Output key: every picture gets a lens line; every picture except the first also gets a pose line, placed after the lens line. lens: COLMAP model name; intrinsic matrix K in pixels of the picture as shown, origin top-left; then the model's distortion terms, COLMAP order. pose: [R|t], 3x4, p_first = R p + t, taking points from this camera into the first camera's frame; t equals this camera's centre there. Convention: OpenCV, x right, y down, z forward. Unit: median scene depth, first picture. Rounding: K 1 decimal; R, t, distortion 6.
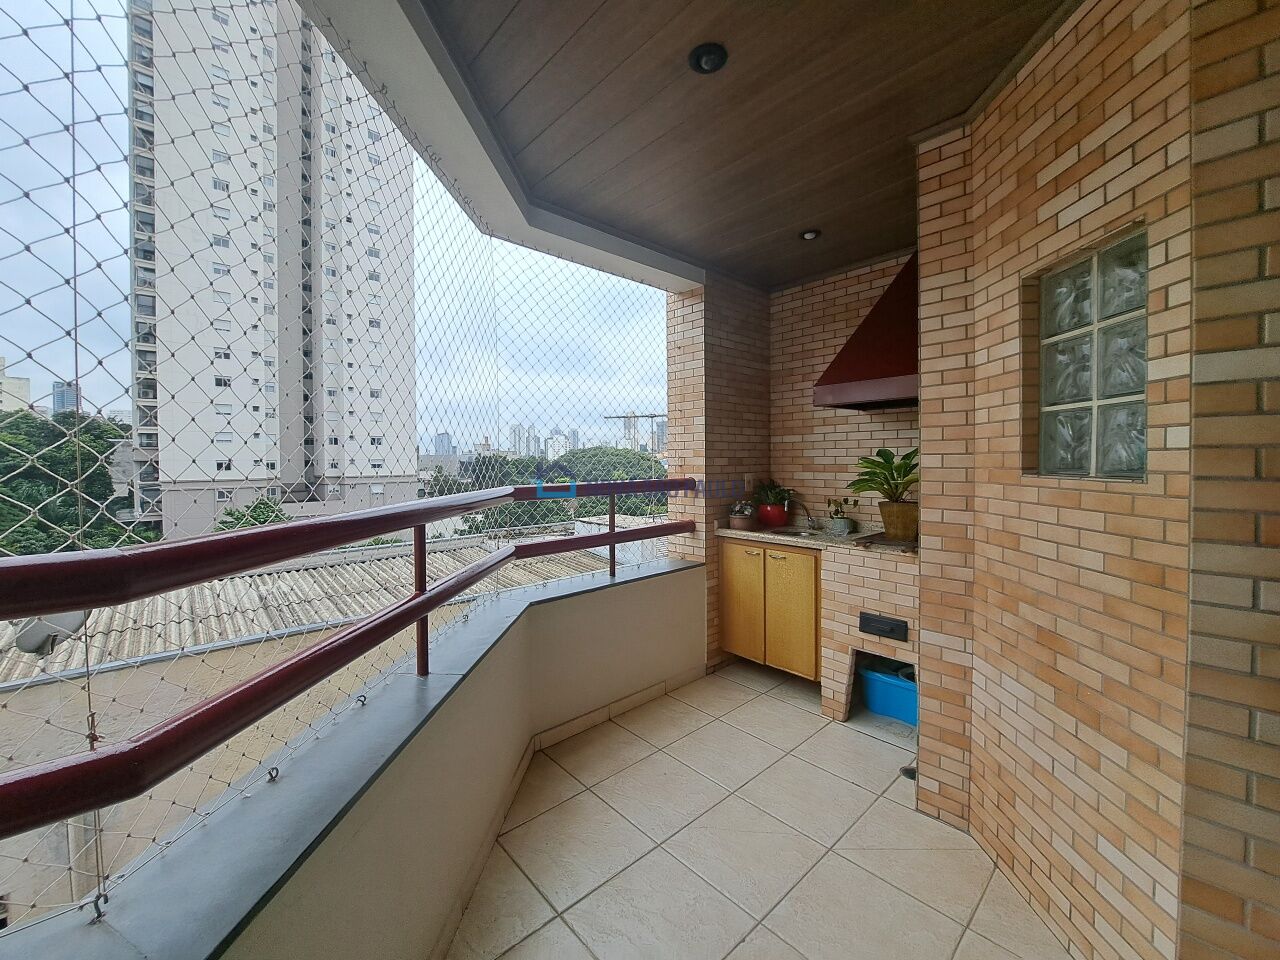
lens RADIAL K [[510.2, 0, 639.0], [0, 510.2, 468.3], [0, 0, 1]] dist [-0.019545, 0.000298]
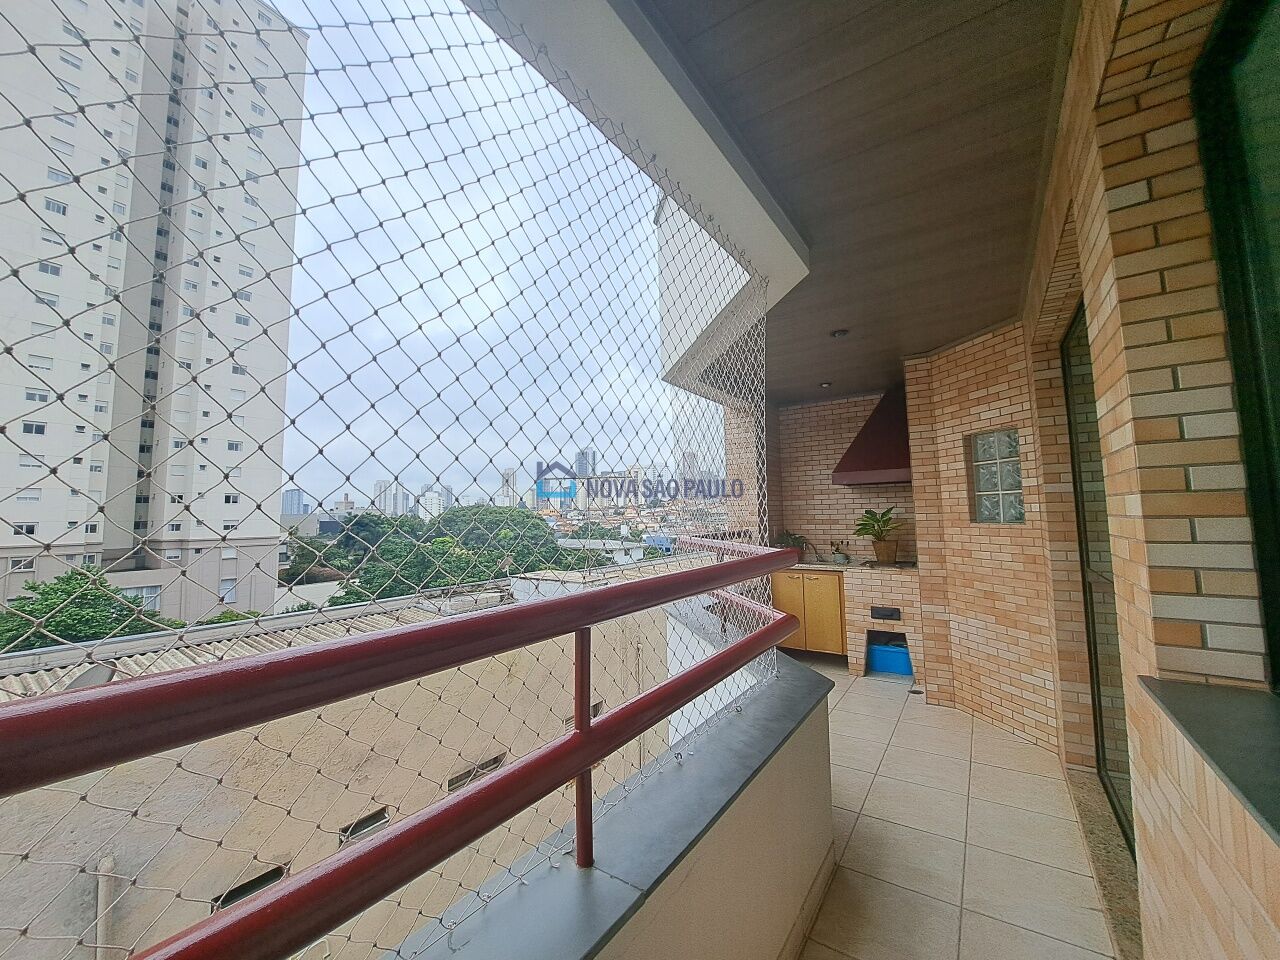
lens RADIAL K [[512.1, 0, 637.4], [0, 512.1, 466.5], [0, 0, 1]] dist [-0.027329, 0.006220]
pose [[0.971495, 0.012679, 0.236722, -0.730844], [0.014508, 0.993517, -0.112755, -0.001932], [-0.236616, 0.112976, 0.965012, -0.509302]]
